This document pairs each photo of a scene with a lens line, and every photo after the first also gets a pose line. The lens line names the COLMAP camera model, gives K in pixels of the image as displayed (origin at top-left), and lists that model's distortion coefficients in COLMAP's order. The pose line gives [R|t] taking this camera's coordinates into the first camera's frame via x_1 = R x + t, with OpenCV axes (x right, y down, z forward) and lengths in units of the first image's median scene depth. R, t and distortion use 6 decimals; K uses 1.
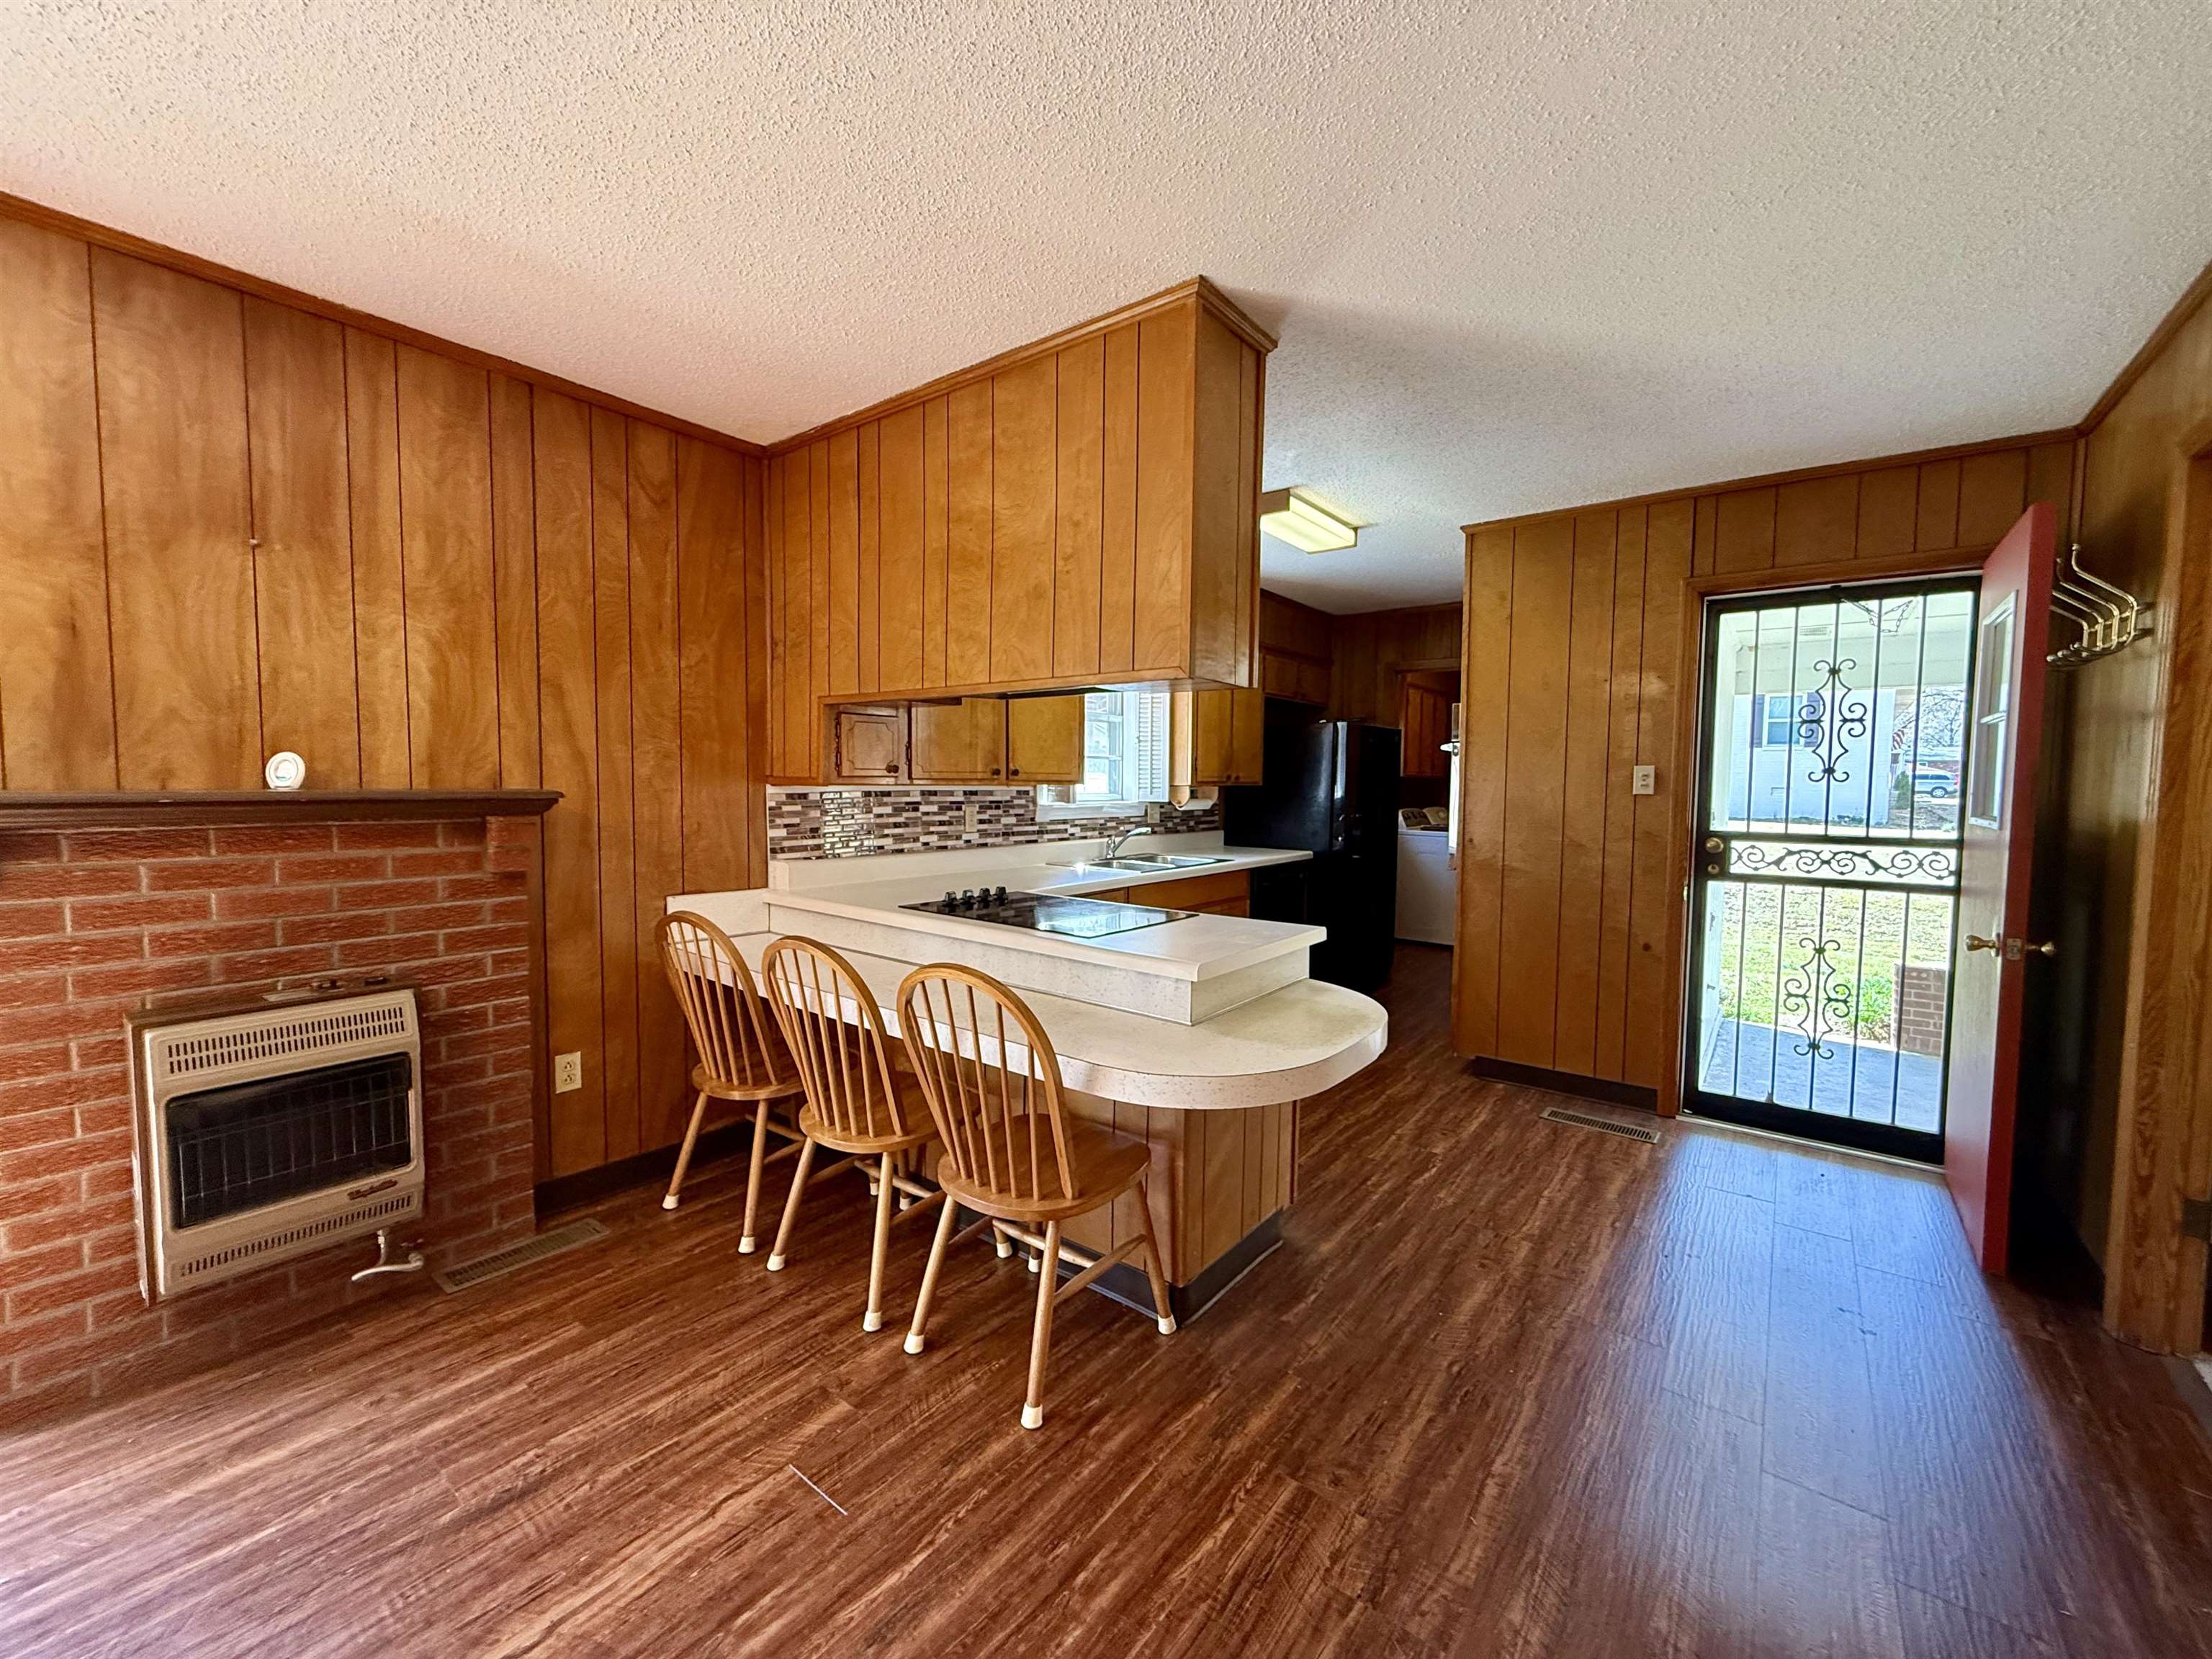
lens RADIAL K [[876.7, 0, 1101.2], [0, 876.7, 828.9], [0, 0, 1]] dist [0.000998, 0.000051]
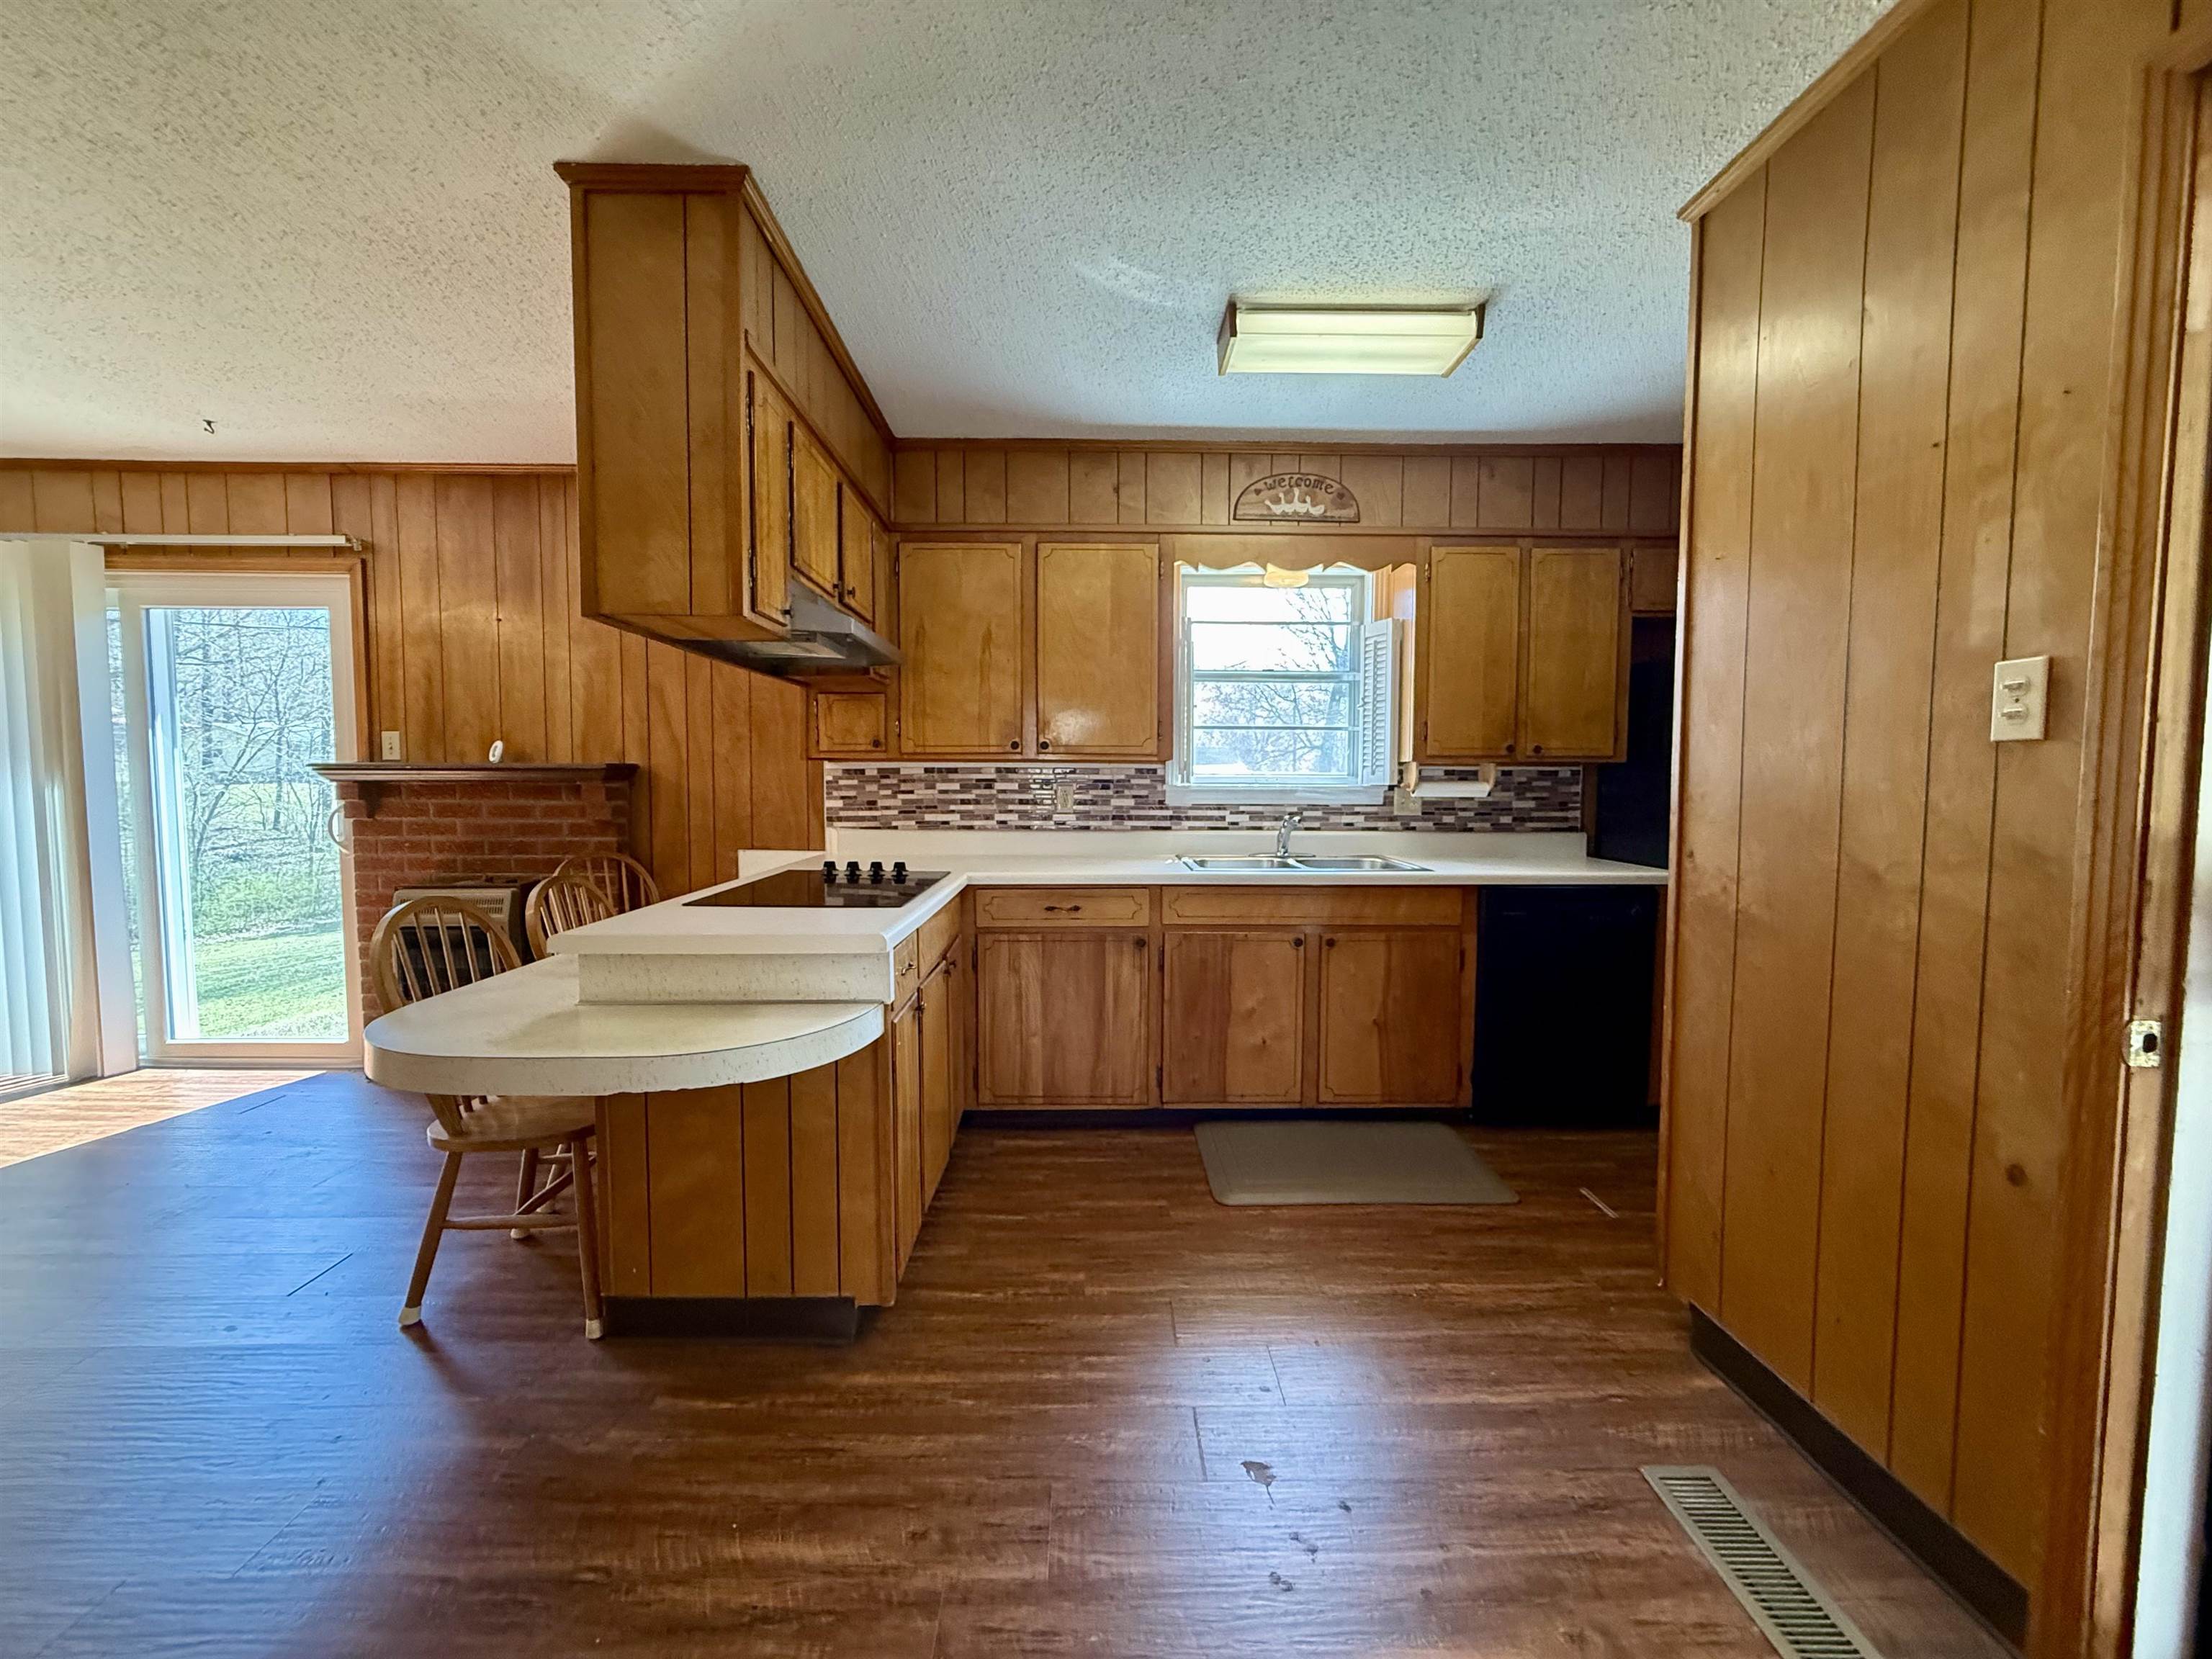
lens RADIAL K [[876.7, 0, 1100.8], [0, 876.7, 830.1], [0, 0, 1]] dist [0.000998, 0.000051]
pose [[0.630135, 0.038203, -0.775545, 0.688334], [-0.040587, 0.999044, 0.016235, 0.005940], [0.775424, 0.021246, 0.631083, 0.514099]]
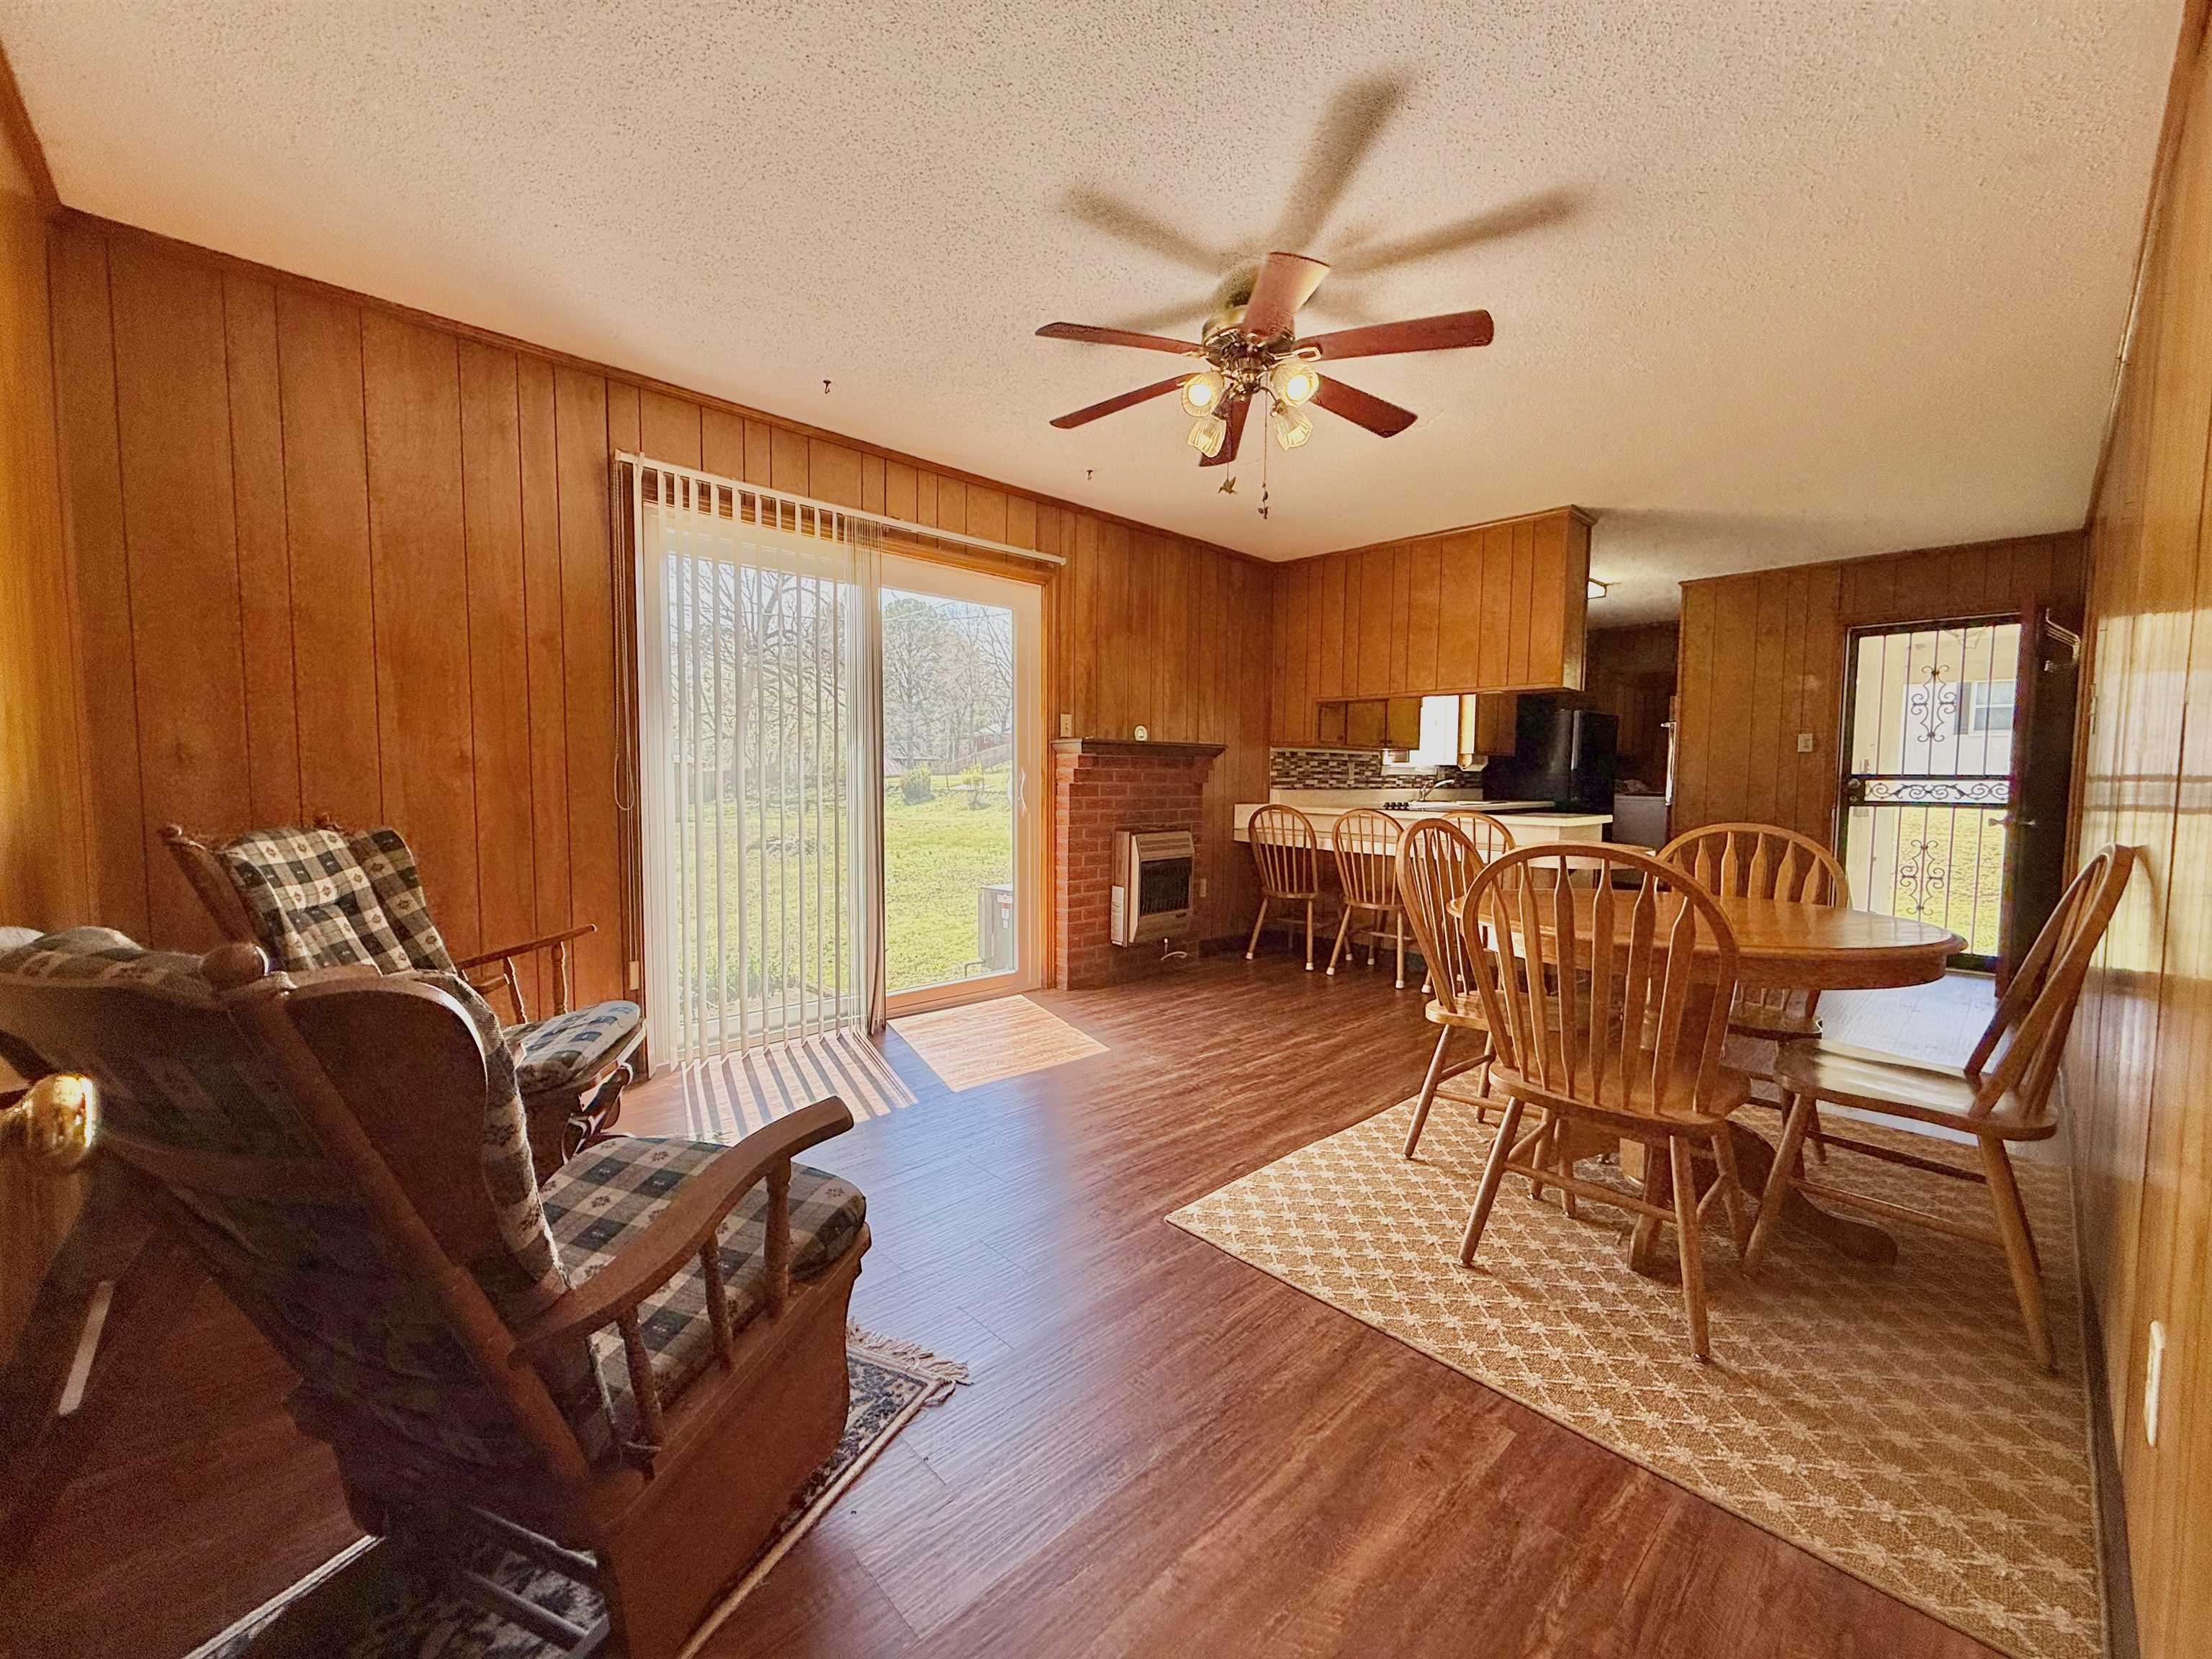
lens RADIAL K [[876.7, 0, 1104.3], [0, 876.7, 829.3], [0, 0, 1]] dist [0.000998, 0.000051]
pose [[0.989204, 0.007494, -0.146356, -0.420159], [-0.006940, 0.999967, 0.004293, 0.107185], [0.146384, -0.003231, 0.989223, -0.789146]]
